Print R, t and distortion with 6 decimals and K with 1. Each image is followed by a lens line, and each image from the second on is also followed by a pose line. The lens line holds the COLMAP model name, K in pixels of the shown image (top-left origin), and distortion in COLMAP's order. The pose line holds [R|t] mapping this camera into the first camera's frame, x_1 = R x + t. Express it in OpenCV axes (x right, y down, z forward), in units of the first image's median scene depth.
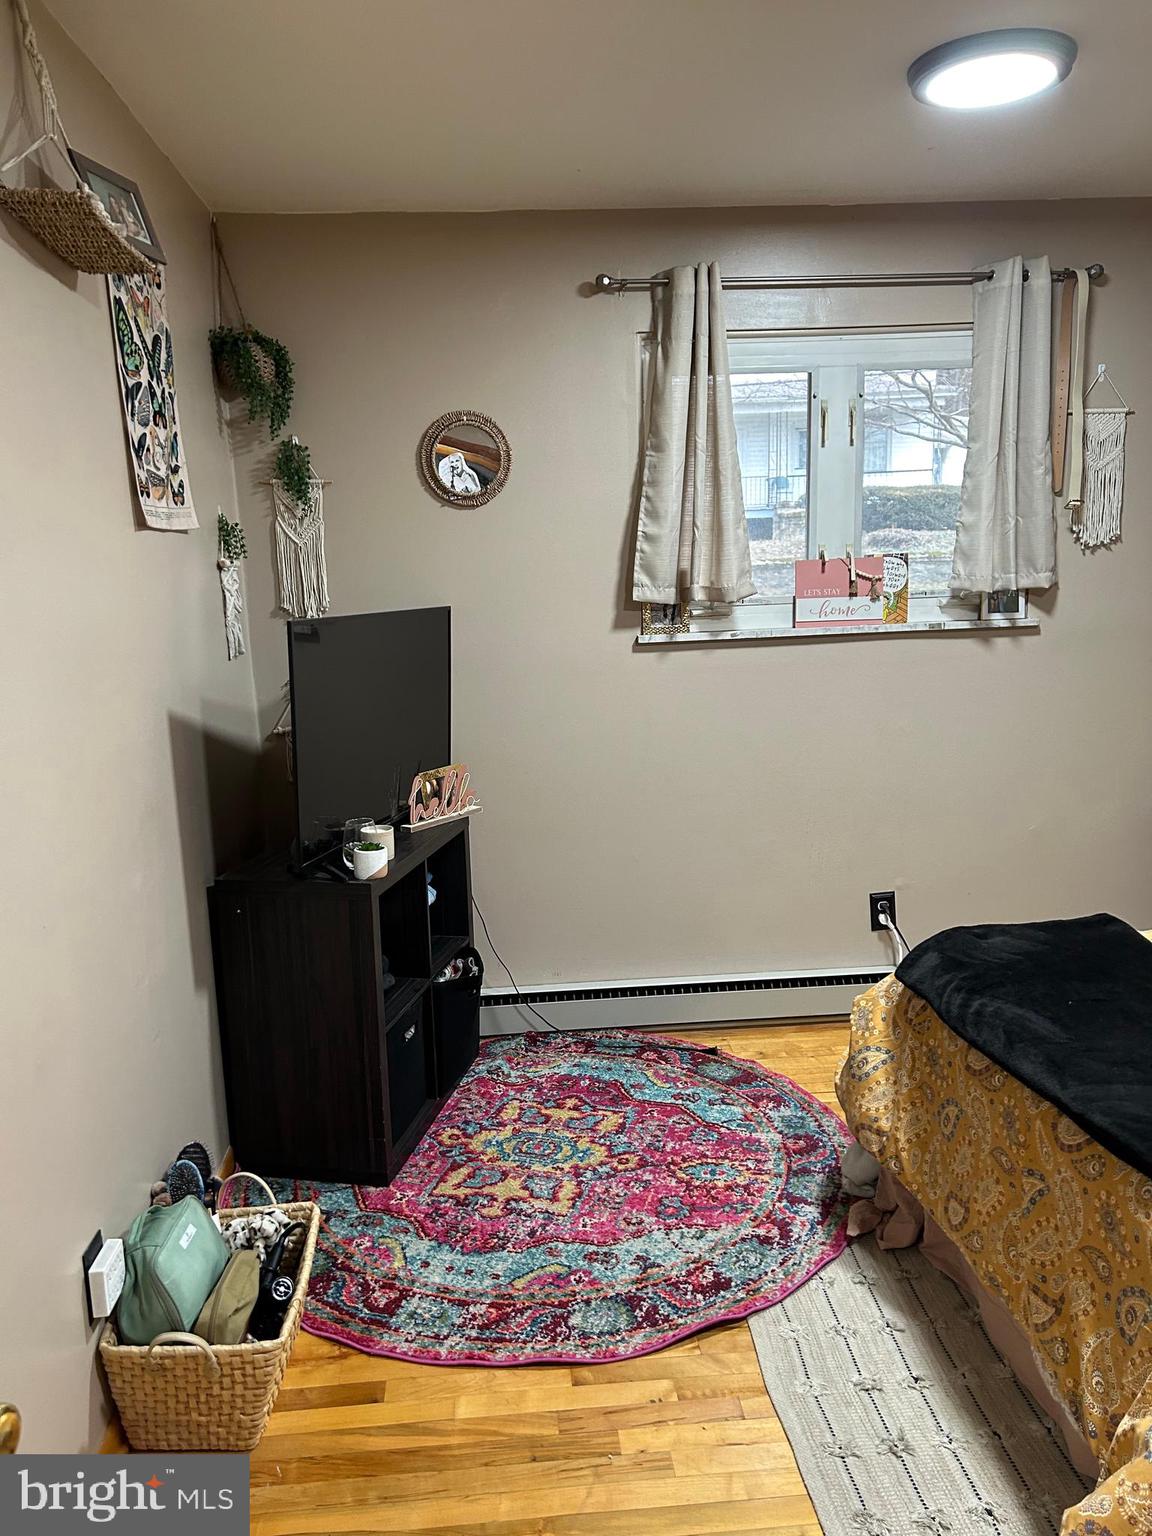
lens RADIAL K [[1157.5, 0, 559.8], [0, 1157.5, 784.2], [0, 0, 1]] dist [0.063108, -0.069057]
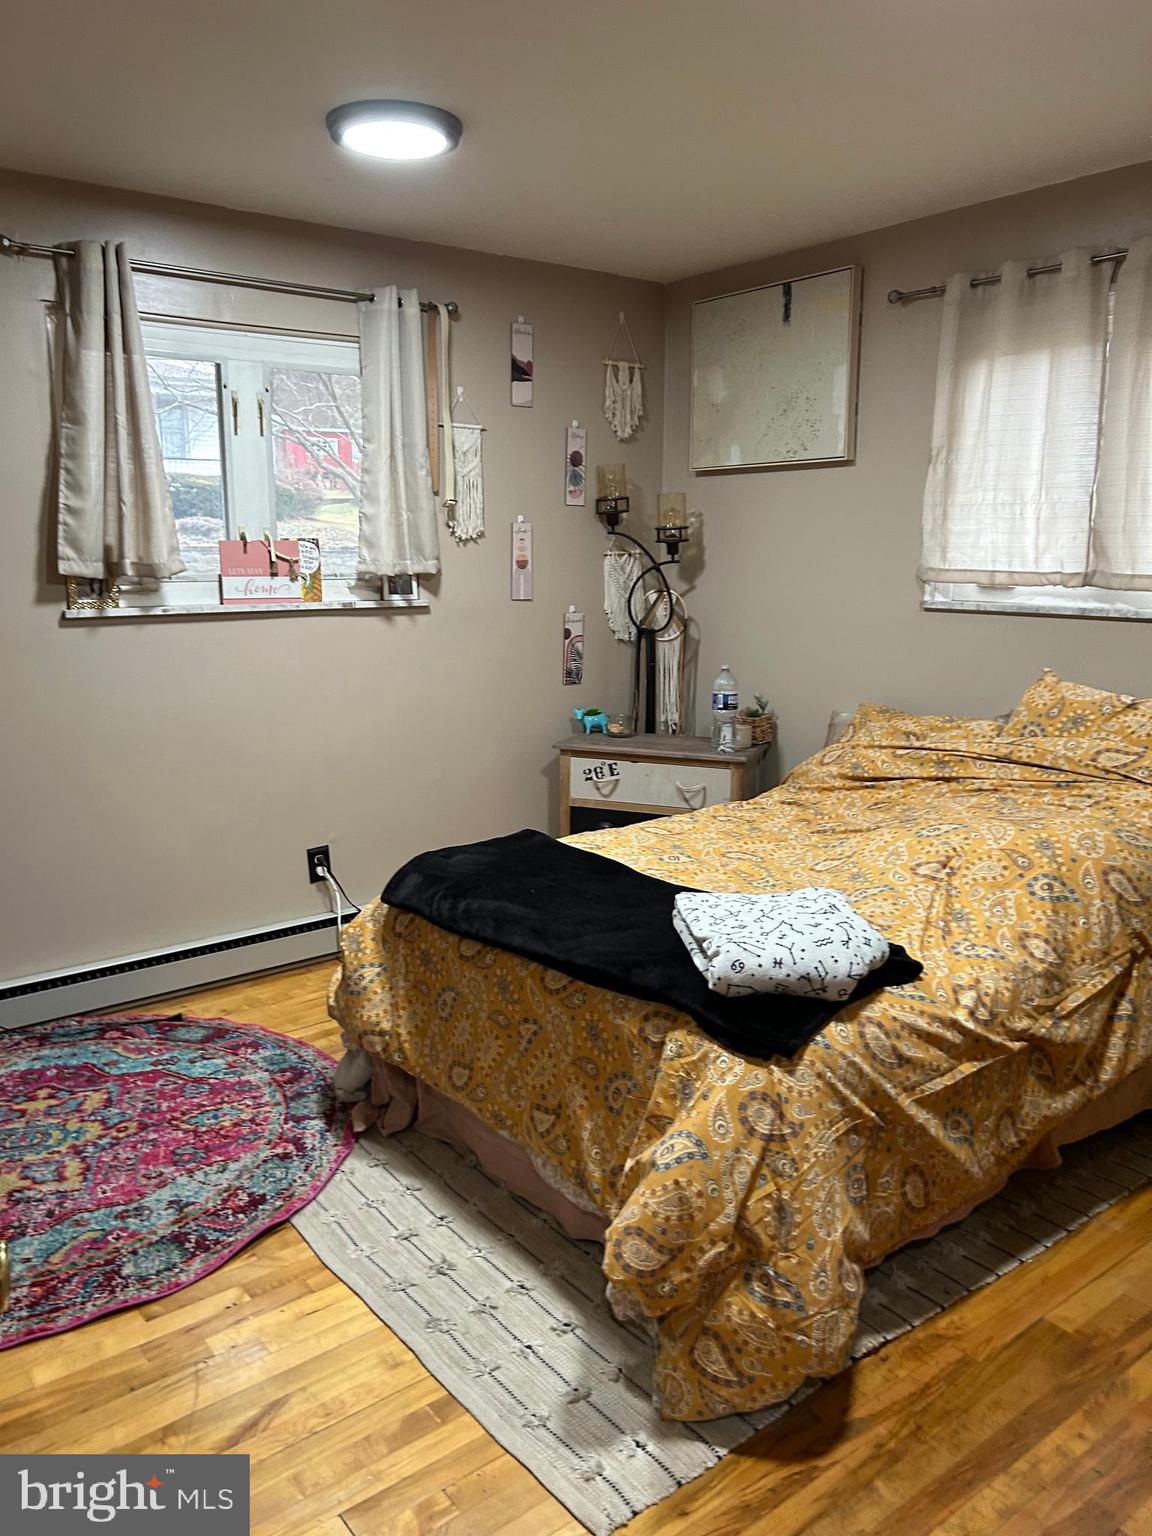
lens RADIAL K [[1157.5, 0, 569.1], [0, 1157.5, 783.8], [0, 0, 1]] dist [0.063108, -0.069057]
pose [[0.836257, -0.079200, 0.542587, -0.145232], [0.074945, 0.996737, 0.029983, 0.022929], [-0.543191, 0.015591, 0.839464, -0.065503]]
